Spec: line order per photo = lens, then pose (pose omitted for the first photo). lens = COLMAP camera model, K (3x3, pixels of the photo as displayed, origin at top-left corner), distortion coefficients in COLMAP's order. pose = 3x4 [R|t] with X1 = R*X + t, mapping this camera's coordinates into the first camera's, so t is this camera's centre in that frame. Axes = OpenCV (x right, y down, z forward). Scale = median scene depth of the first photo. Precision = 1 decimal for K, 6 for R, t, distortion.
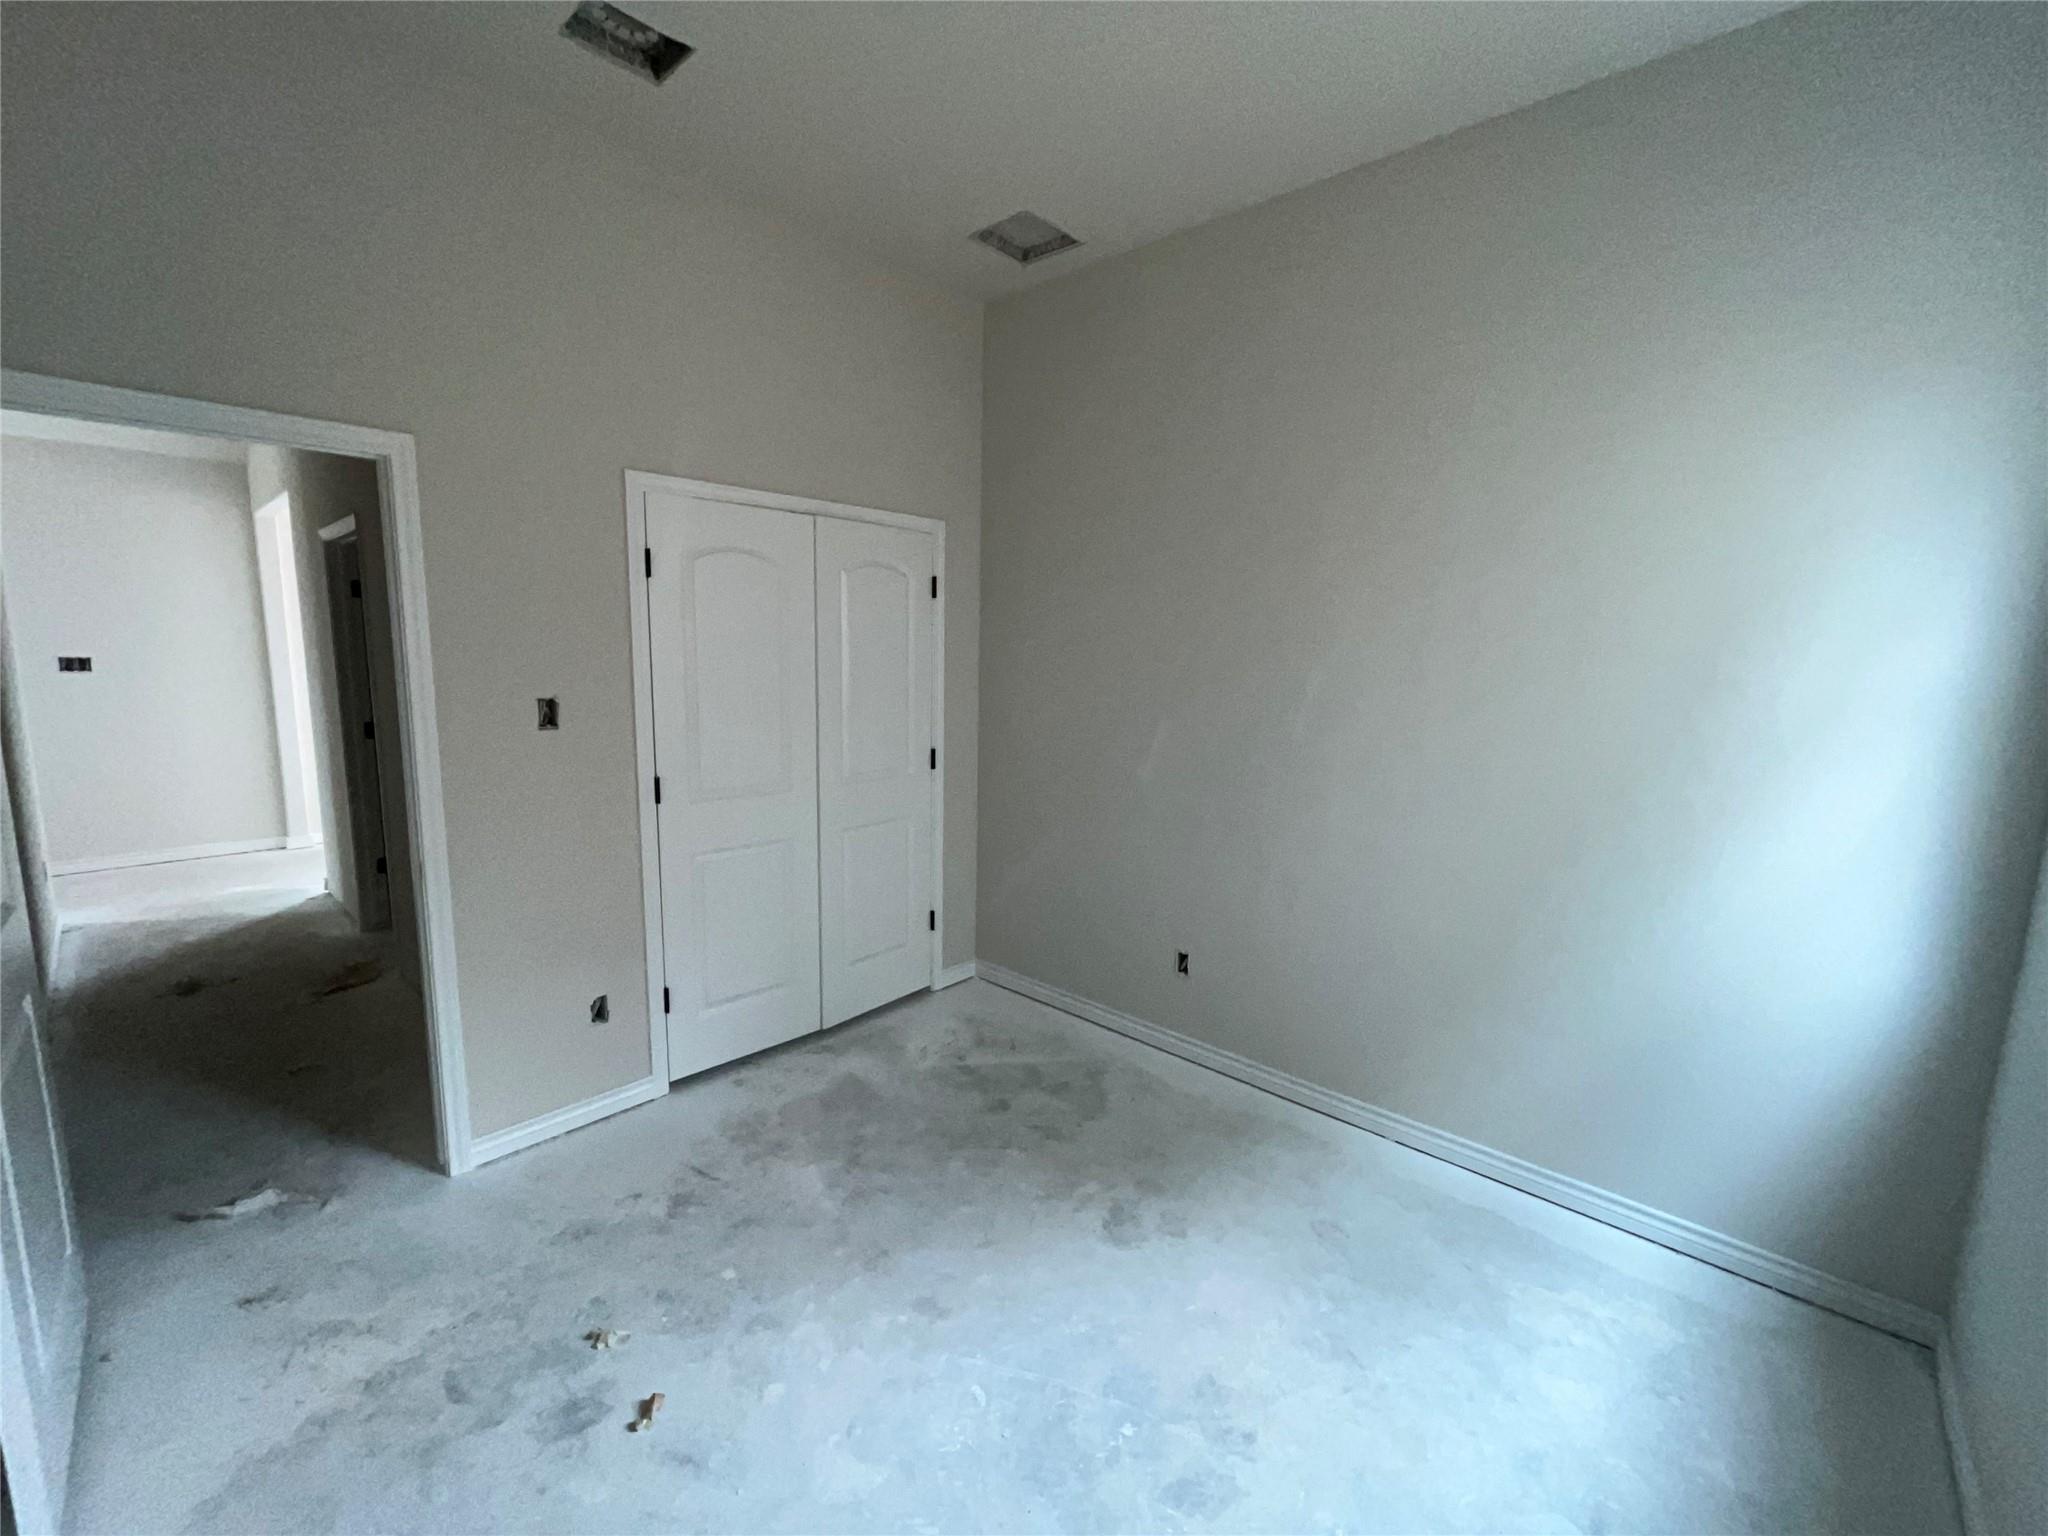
lens RADIAL K [[830.4, 0, 1024.0], [0, 830.4, 768.0], [0, 0, 1]] dist [-0.001127, -0.000369]
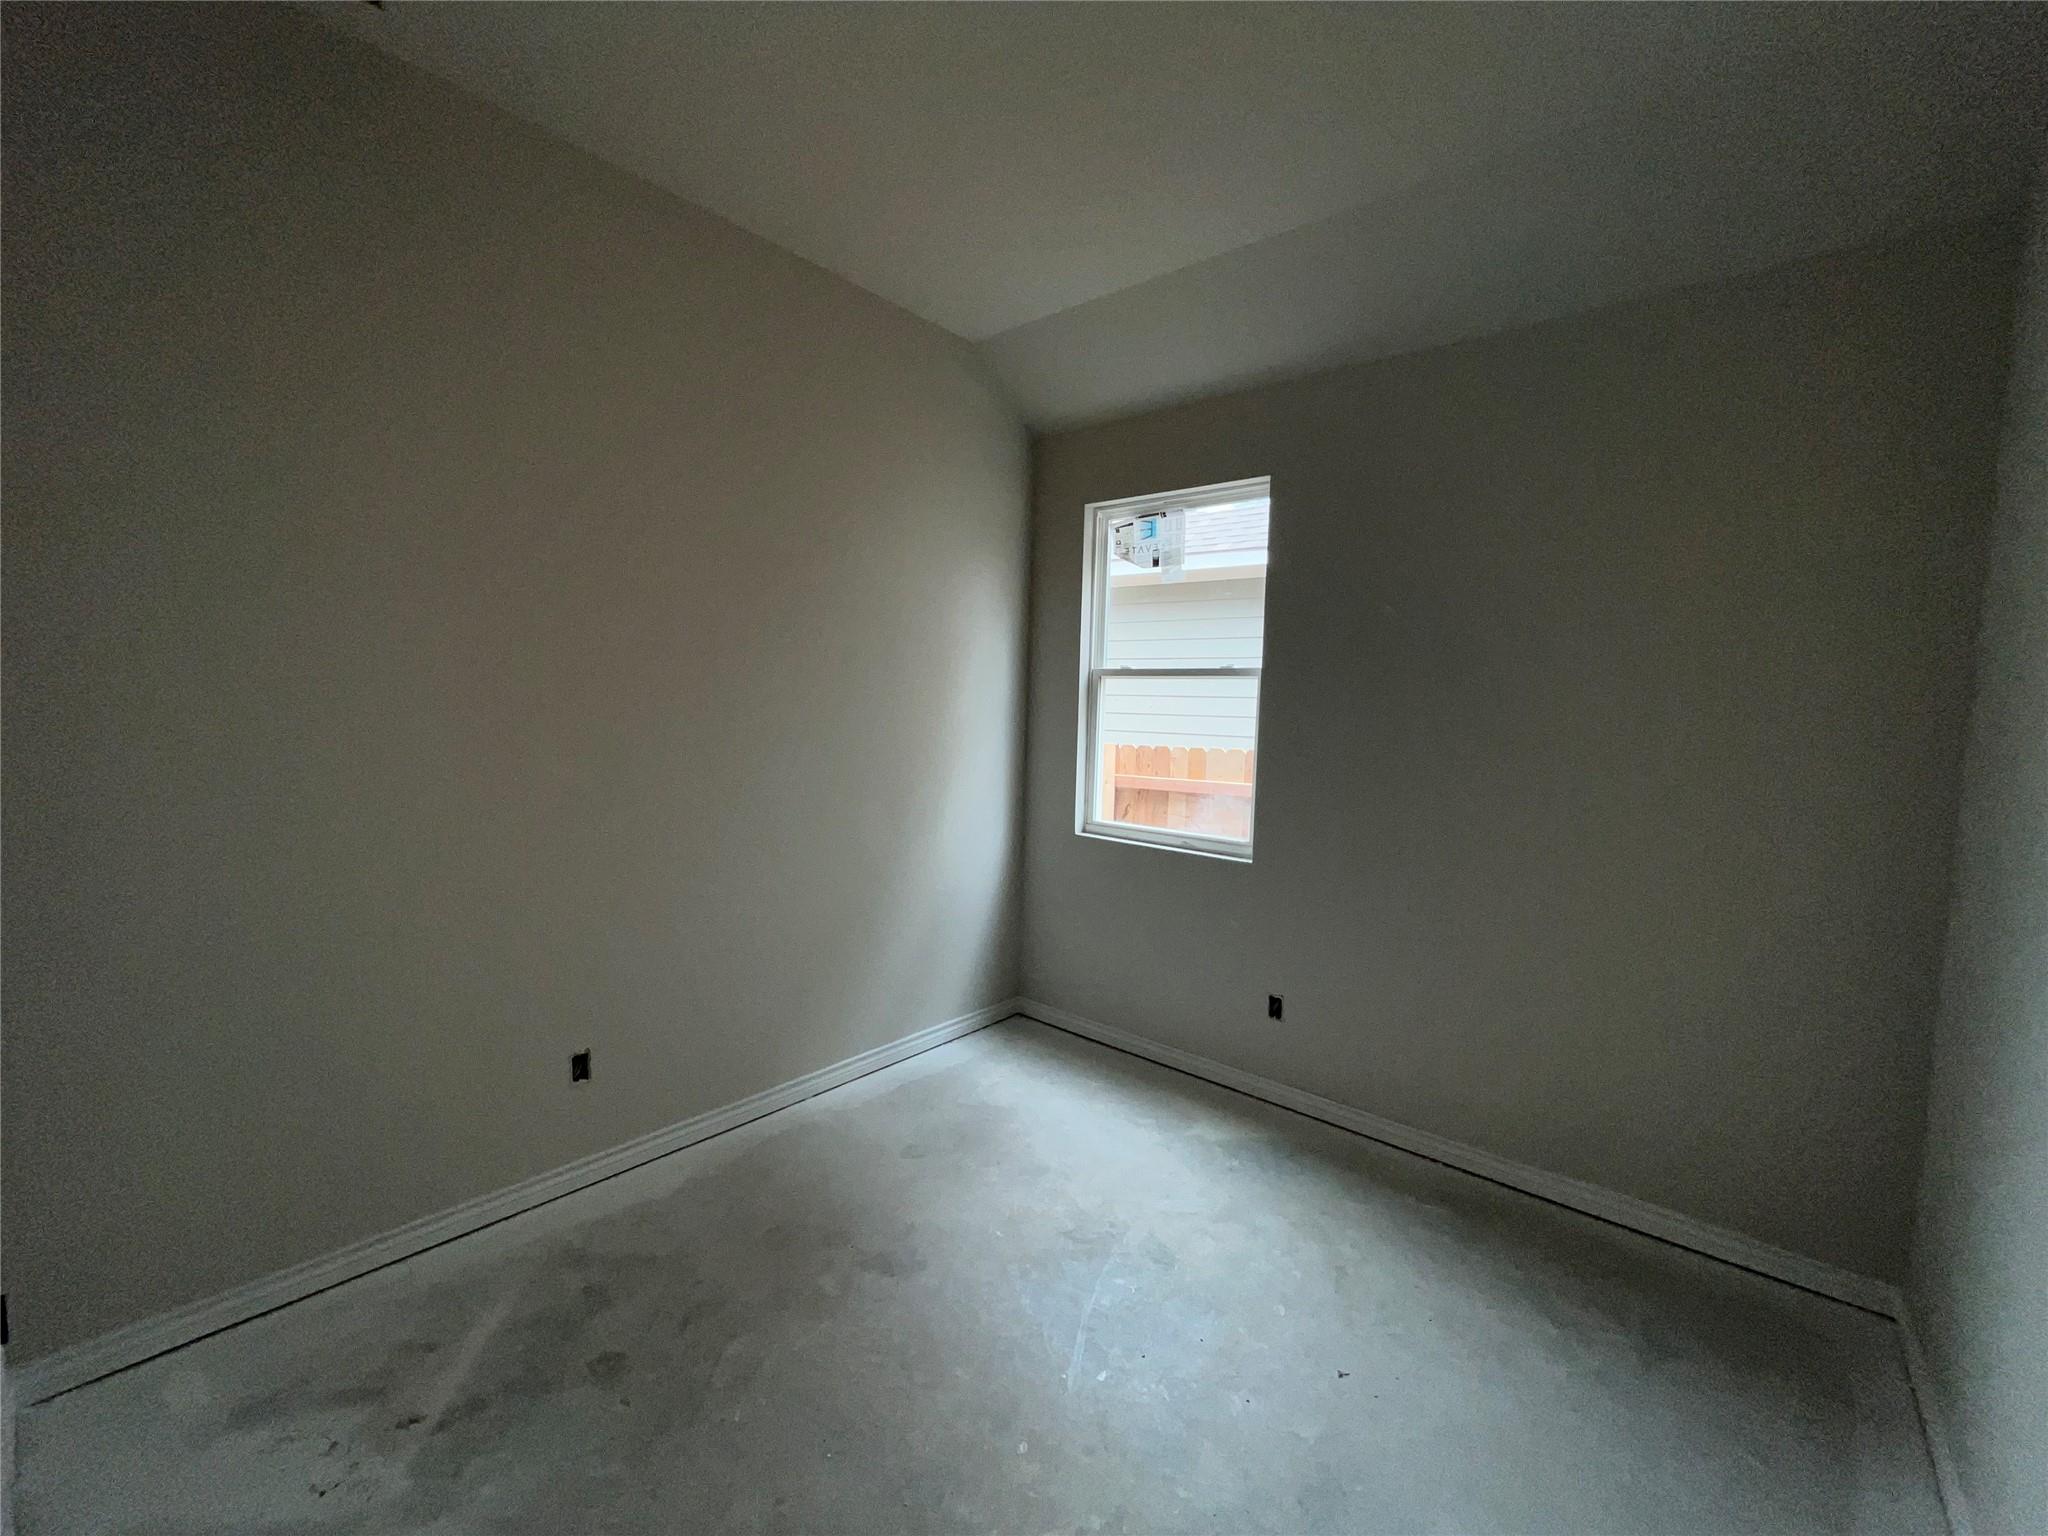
lens RADIAL K [[830.4, 0, 1024.0], [0, 830.4, 768.0], [0, 0, 1]] dist [-0.001127, -0.000369]
pose [[-0.024817, -0.096245, 0.995048, -0.695537], [0.108718, 0.989192, 0.098390, -0.090414], [-0.993763, 0.110621, -0.014086, 0.692675]]
